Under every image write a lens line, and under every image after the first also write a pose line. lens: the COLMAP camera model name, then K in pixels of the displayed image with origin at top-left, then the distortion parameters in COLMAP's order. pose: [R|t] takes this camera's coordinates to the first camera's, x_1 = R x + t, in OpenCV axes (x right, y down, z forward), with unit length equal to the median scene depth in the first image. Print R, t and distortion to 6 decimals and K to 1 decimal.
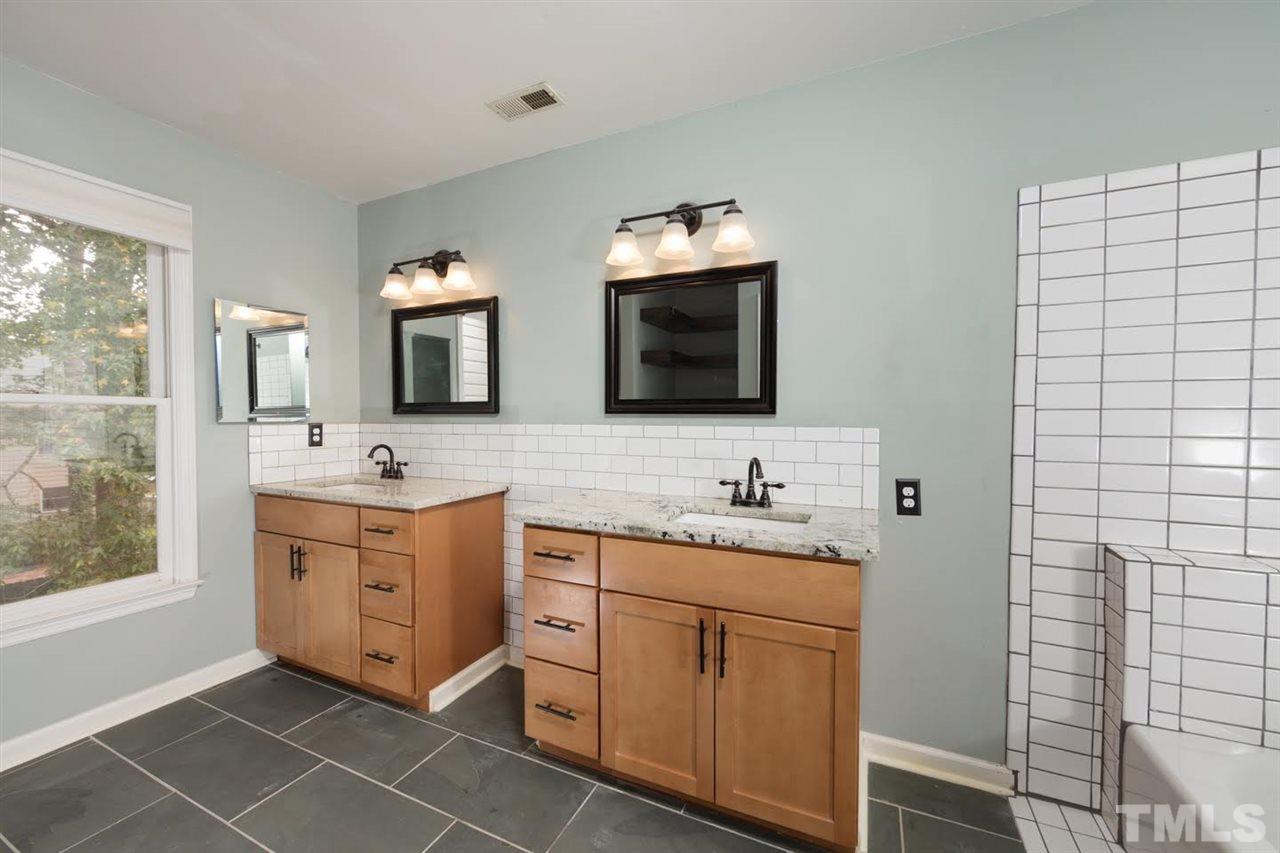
lens RADIAL K [[500.7, 0, 642.1], [0, 500.7, 425.5], [0, 0, 1]] dist [-0.001192, -0.000202]
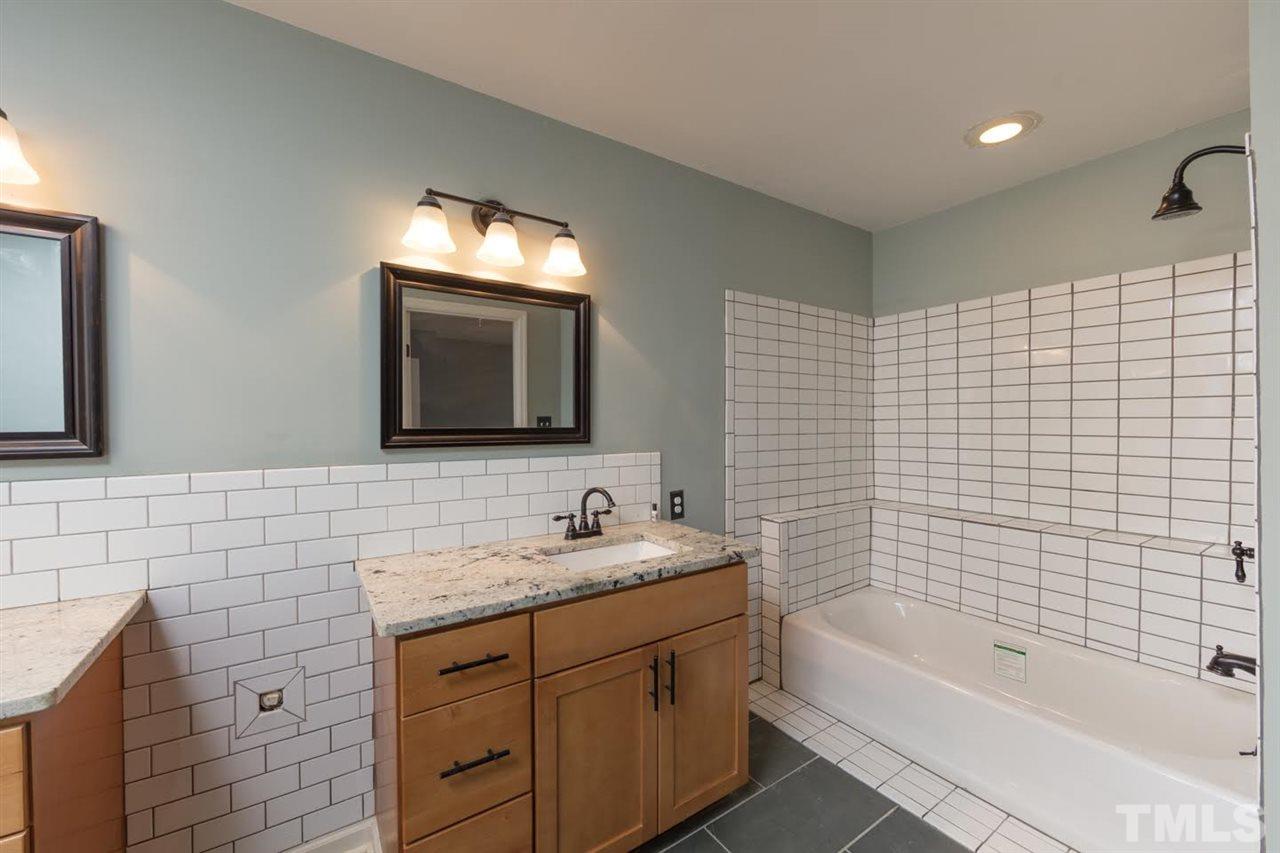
lens RADIAL K [[500.7, 0, 638.6], [0, 500.7, 425.1], [0, 0, 1]] dist [-0.001192, -0.000202]
pose [[0.512414, -0.007323, 0.858707, -0.588376], [0.020827, 0.999775, -0.003902, -0.055666], [-0.858486, 0.019884, 0.512452, 0.398984]]
